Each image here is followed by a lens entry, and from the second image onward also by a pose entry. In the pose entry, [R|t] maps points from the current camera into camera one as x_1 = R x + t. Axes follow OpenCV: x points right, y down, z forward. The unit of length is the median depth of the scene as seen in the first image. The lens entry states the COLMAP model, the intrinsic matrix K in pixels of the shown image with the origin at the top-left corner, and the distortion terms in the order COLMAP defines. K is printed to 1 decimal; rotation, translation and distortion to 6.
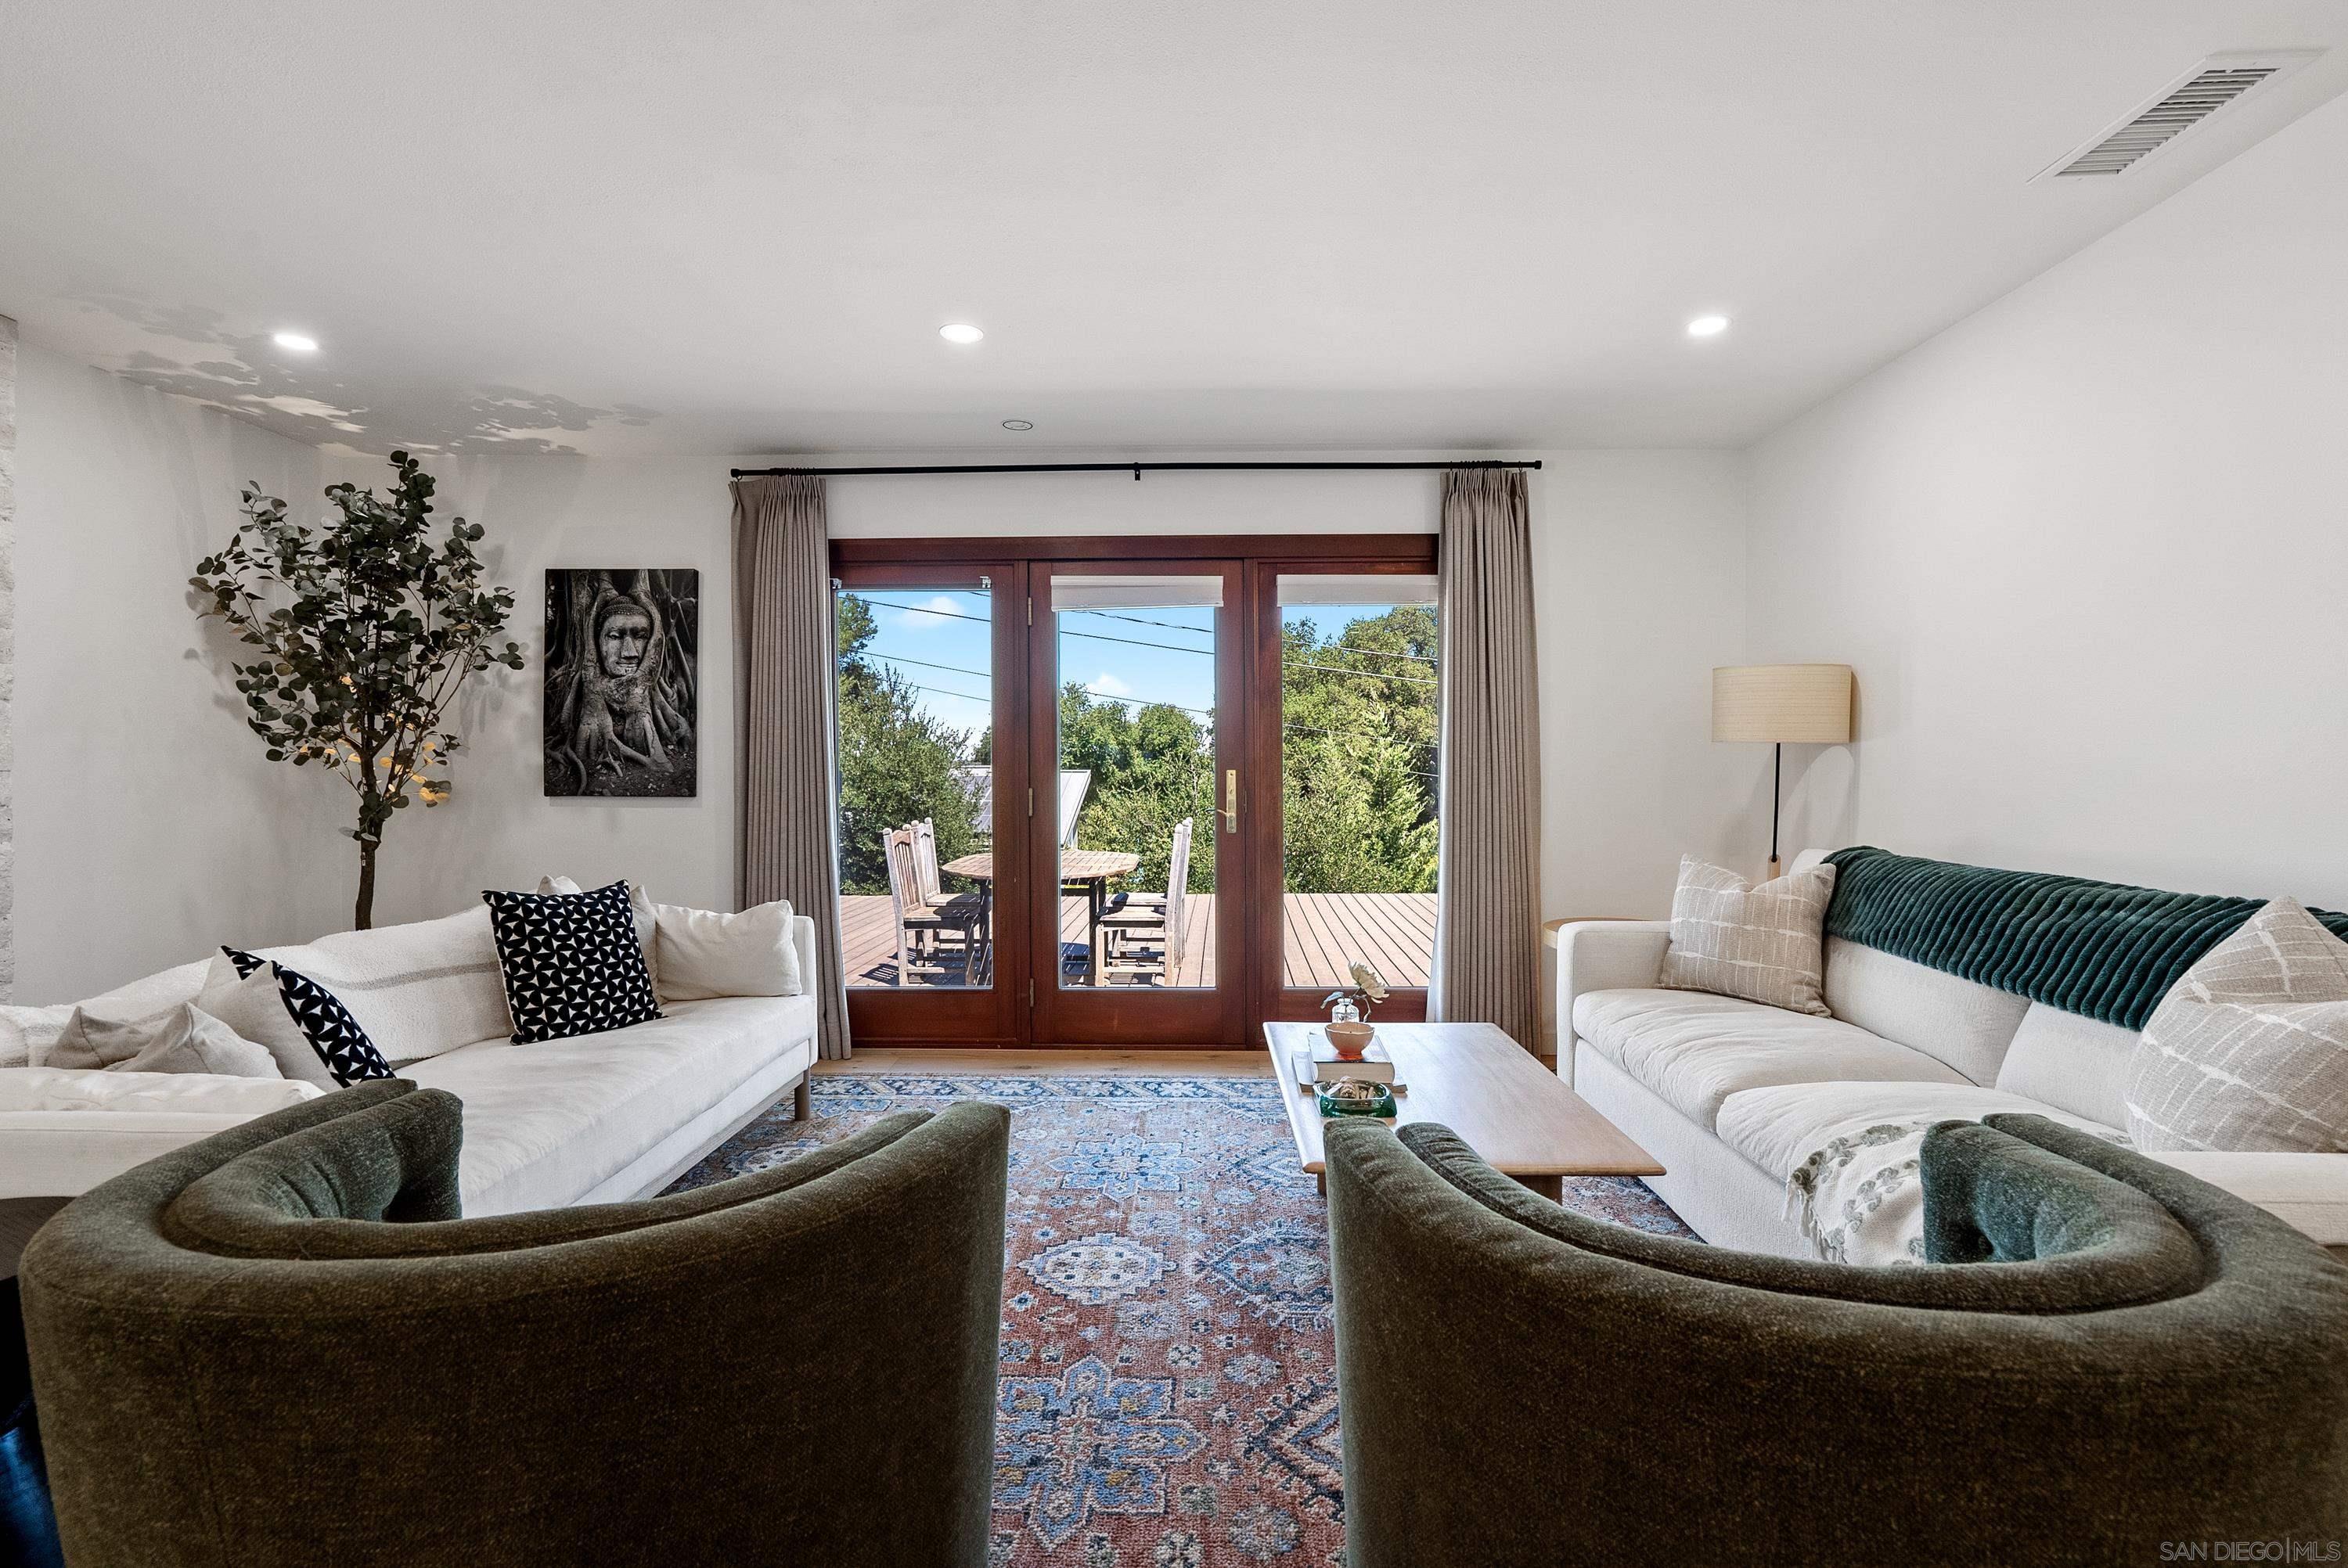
lens RADIAL K [[1074.8, 0, 1177.1], [0, 1074.8, 773.2], [0, 0, 1]] dist [-0.005432, 0.002791]
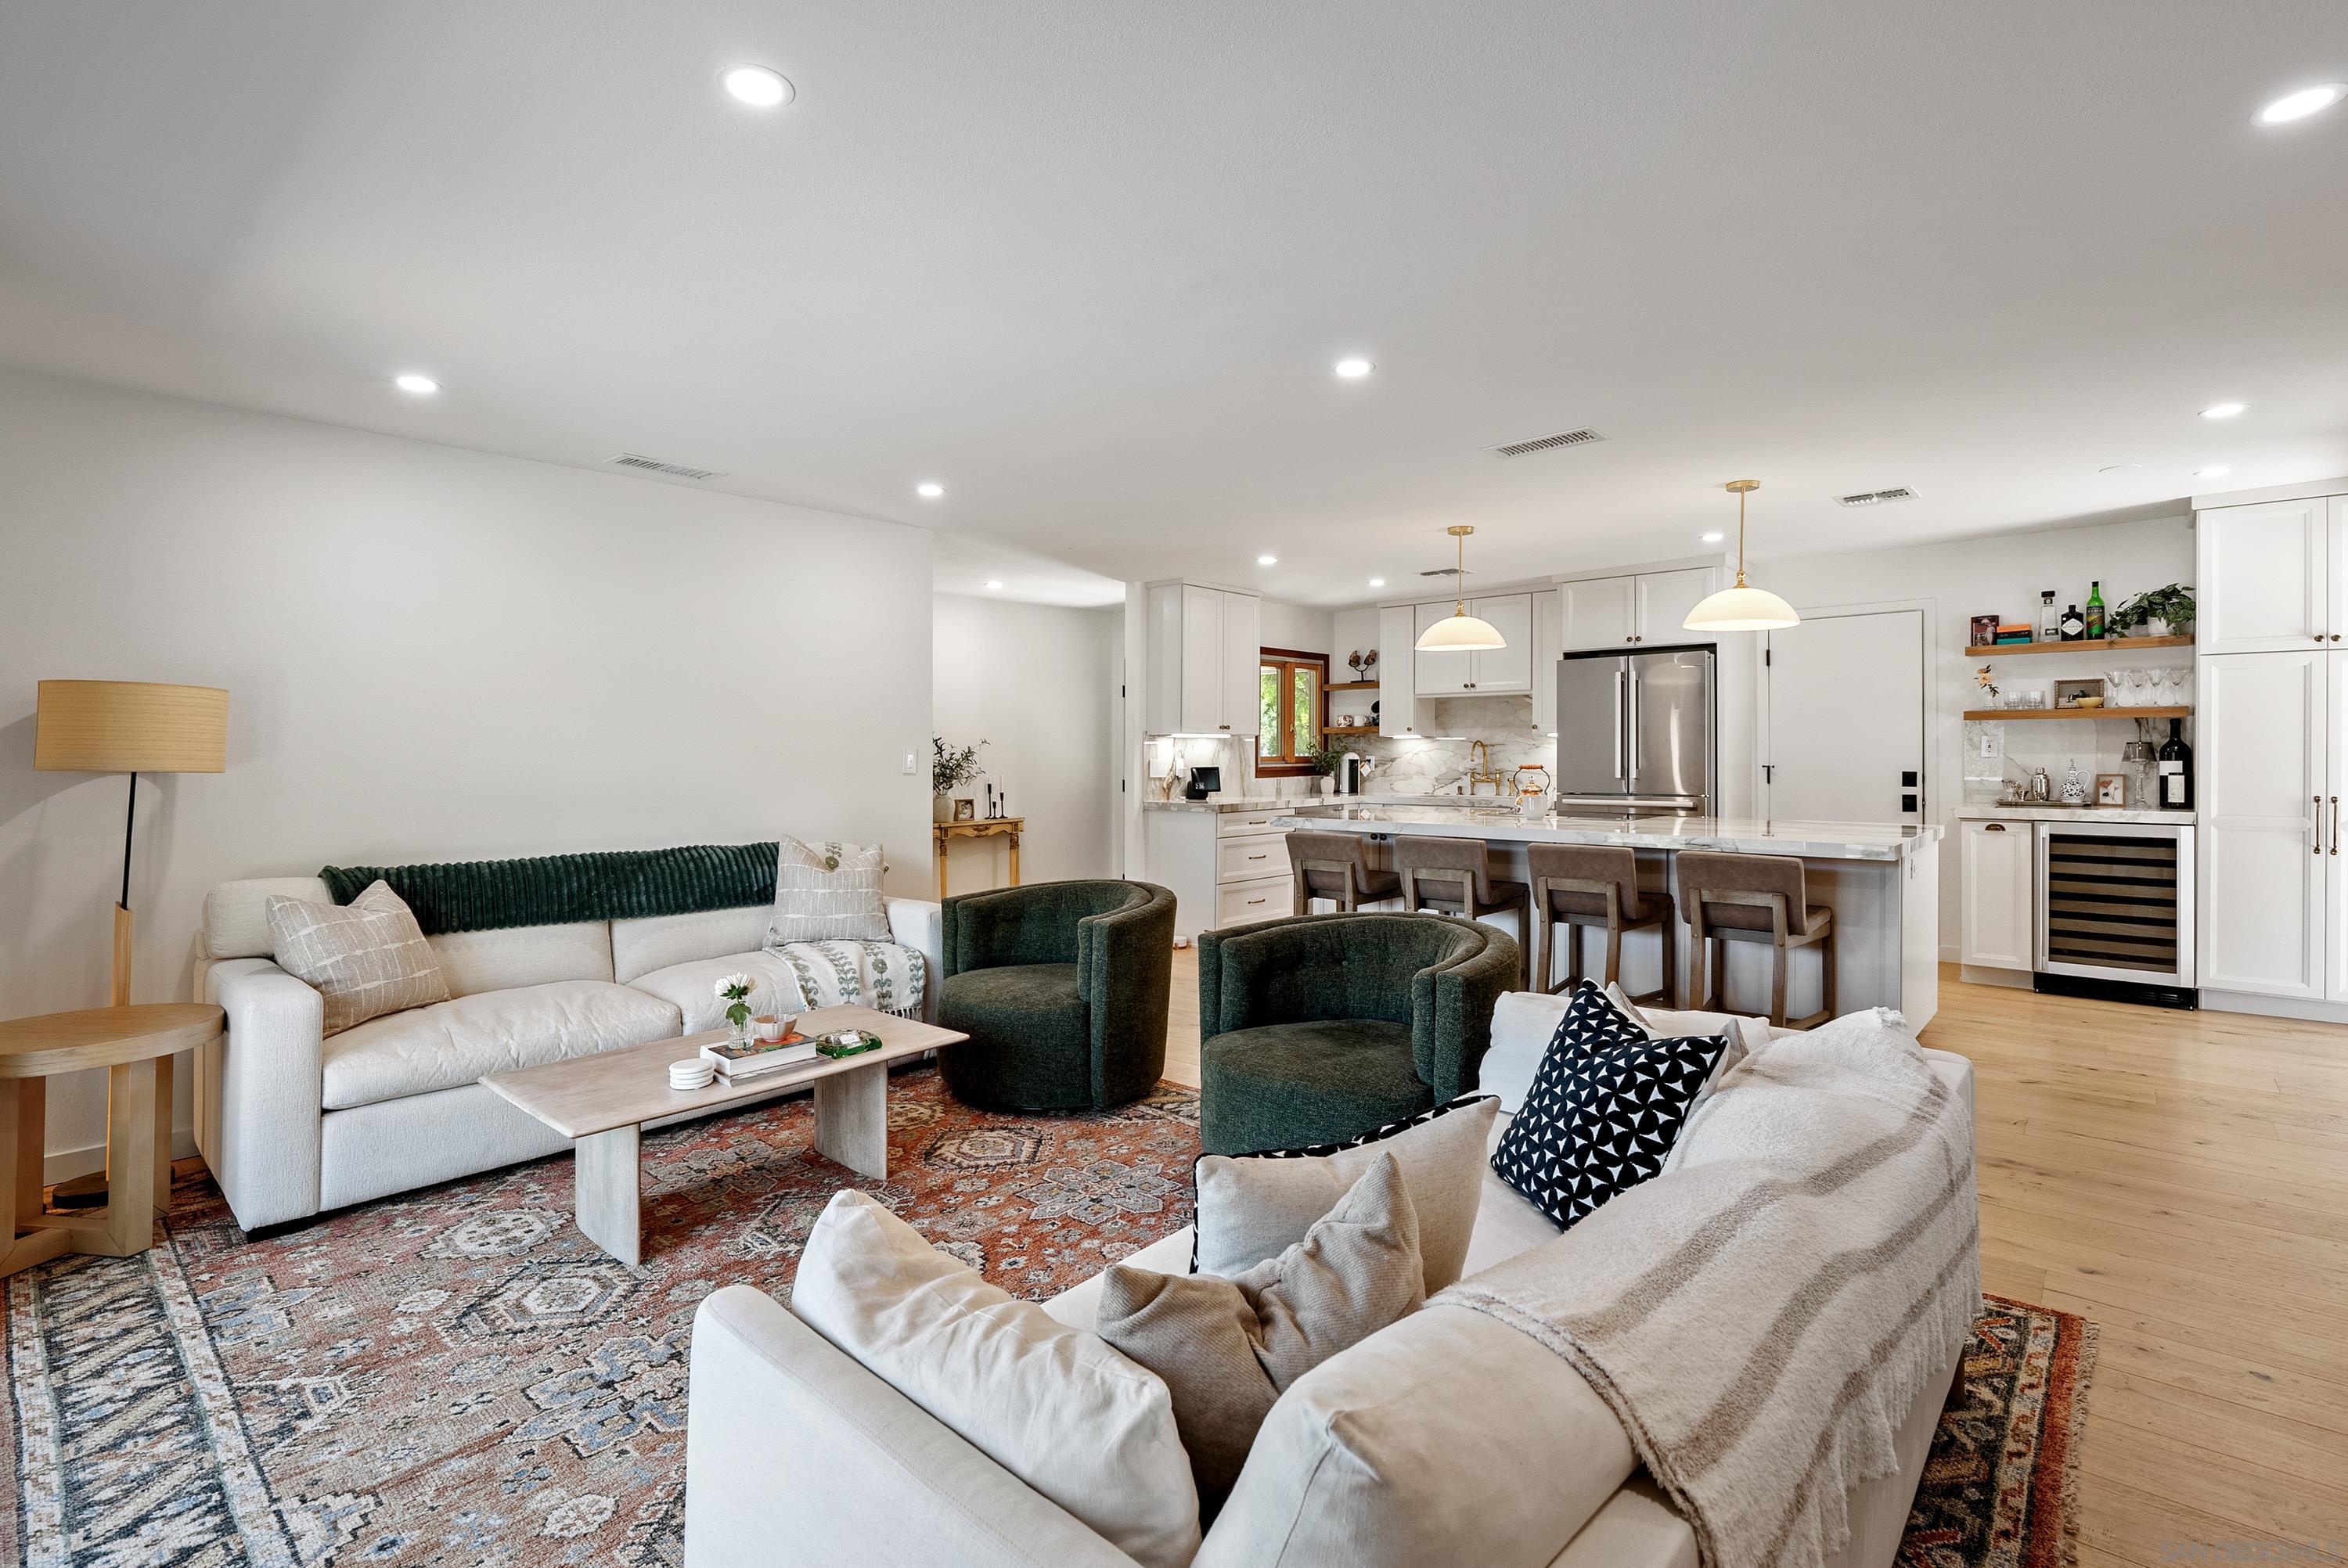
lens RADIAL K [[1074.8, 0, 1170.3], [0, 1074.8, 784.3], [0, 0, 1]] dist [-0.005432, 0.002791]
pose [[-0.759067, -0.013488, 0.650873, -0.556569], [0.007942, 0.999519, 0.029975, -0.032355], [-0.650964, 0.027922, -0.758595, 0.955780]]
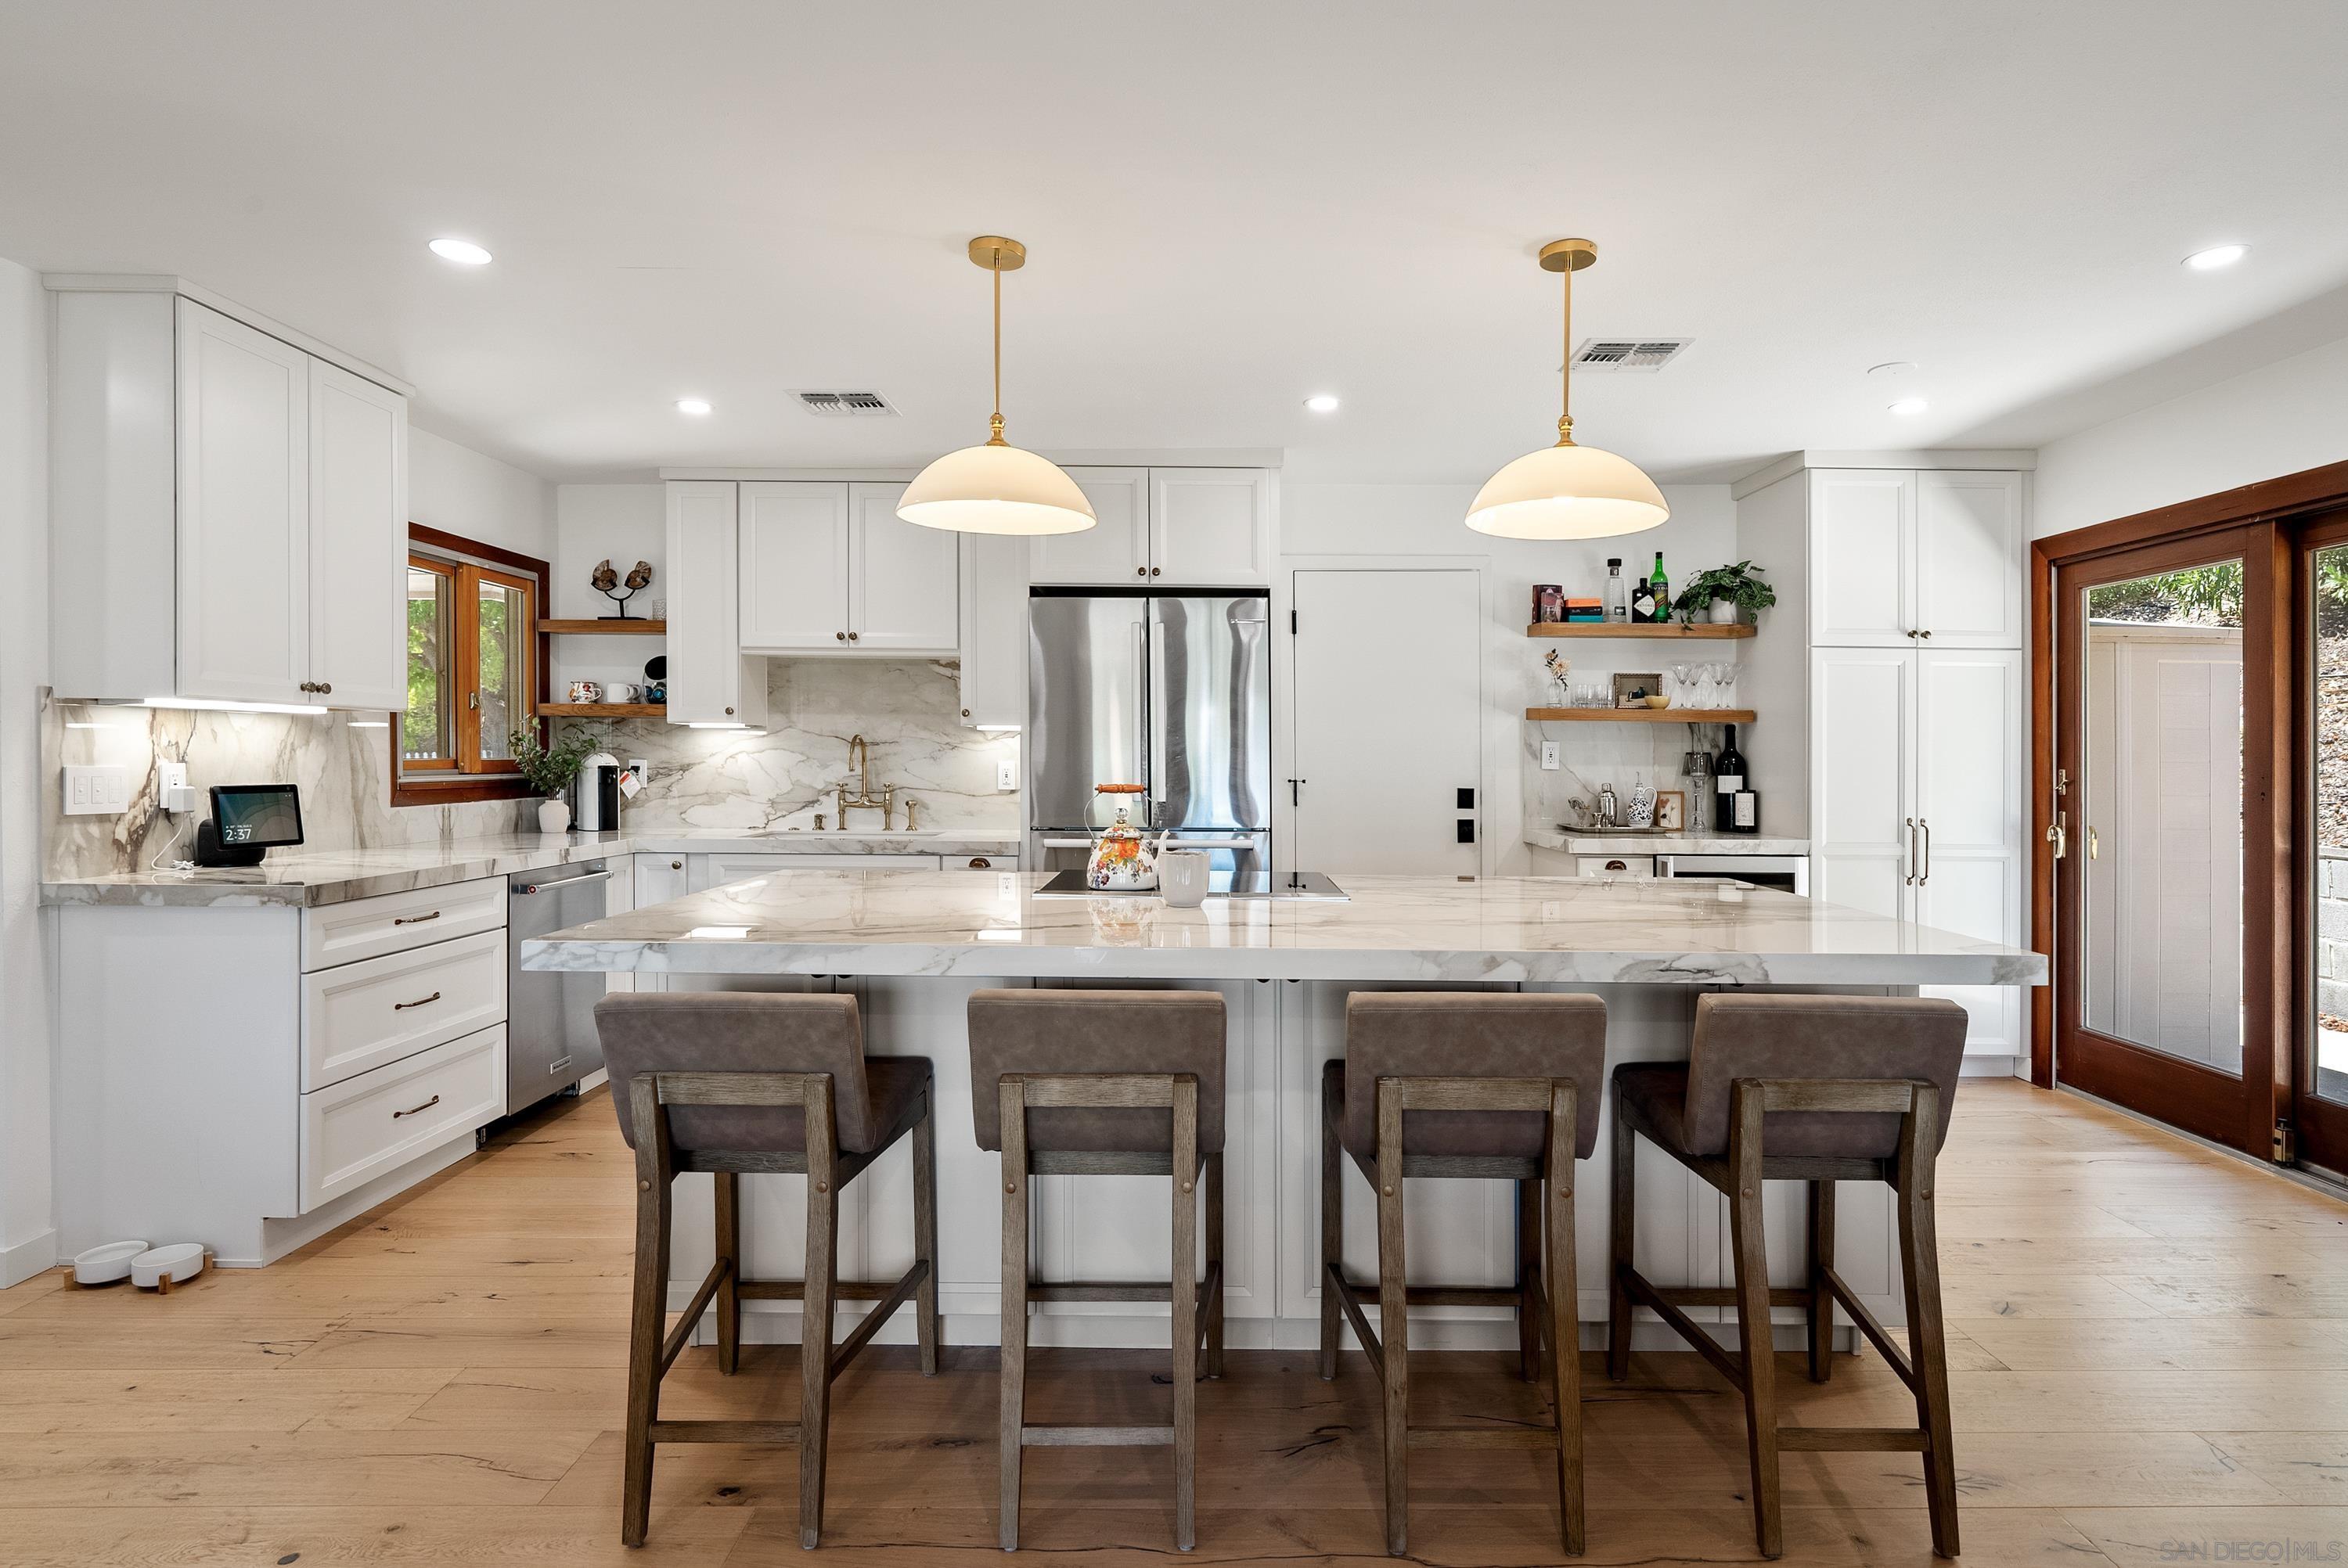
lens RADIAL K [[1178.4, 0, 1172.2], [0, 1178.4, 790.2], [0, 0, 1]] dist [-0.012692, 0.008086]
pose [[-0.999987, -0.004942, -0.000997, -0.049515], [-0.004970, 0.999501, 0.031192, -0.031028], [0.000843, 0.031197, -0.999513, 0.347152]]
